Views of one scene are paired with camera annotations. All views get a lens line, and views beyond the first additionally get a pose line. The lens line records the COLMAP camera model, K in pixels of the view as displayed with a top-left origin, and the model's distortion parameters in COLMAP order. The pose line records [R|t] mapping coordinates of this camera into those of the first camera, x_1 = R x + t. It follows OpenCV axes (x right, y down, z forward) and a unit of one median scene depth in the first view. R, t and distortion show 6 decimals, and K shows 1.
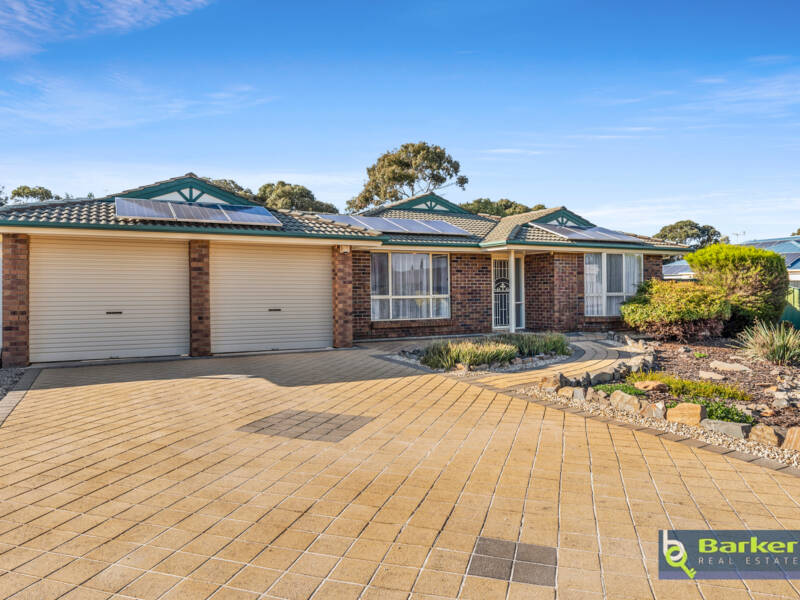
lens RADIAL K [[553.4, 0, 403.3], [0, 553.4, 284.5], [0, 0, 1]] dist [0.001958, -0.004133]
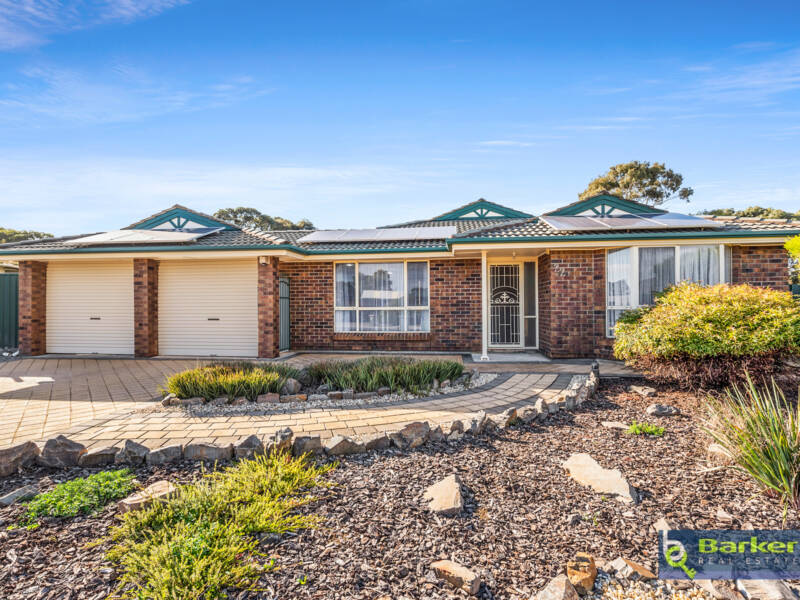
lens RADIAL K [[409.1, 0, 401.9], [0, 409.1, 304.0], [0, 0, 1]] dist [0.001160, 0.002283]
pose [[0.825312, 0.002143, -0.564672, 0.493082], [0.004973, 0.999926, 0.011063, 0.008000], [0.564654, -0.011939, 0.825241, 0.498668]]
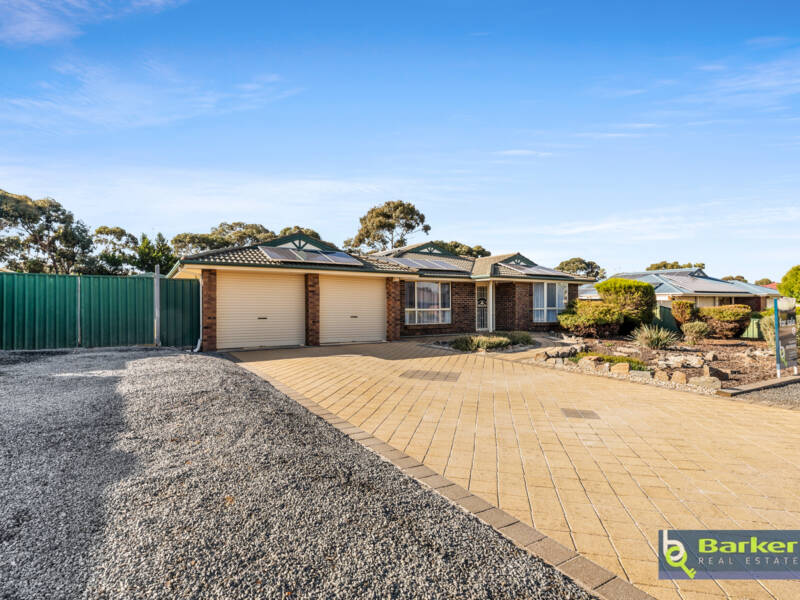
lens RADIAL K [[409.1, 0, 401.8], [0, 409.1, 301.7], [0, 0, 1]] dist [0.001160, 0.002283]
pose [[0.997071, 0.005561, 0.076281, -0.168950], [-0.005624, 0.999984, 0.000616, -0.000494], [-0.076277, -0.001043, 0.997086, -0.175977]]
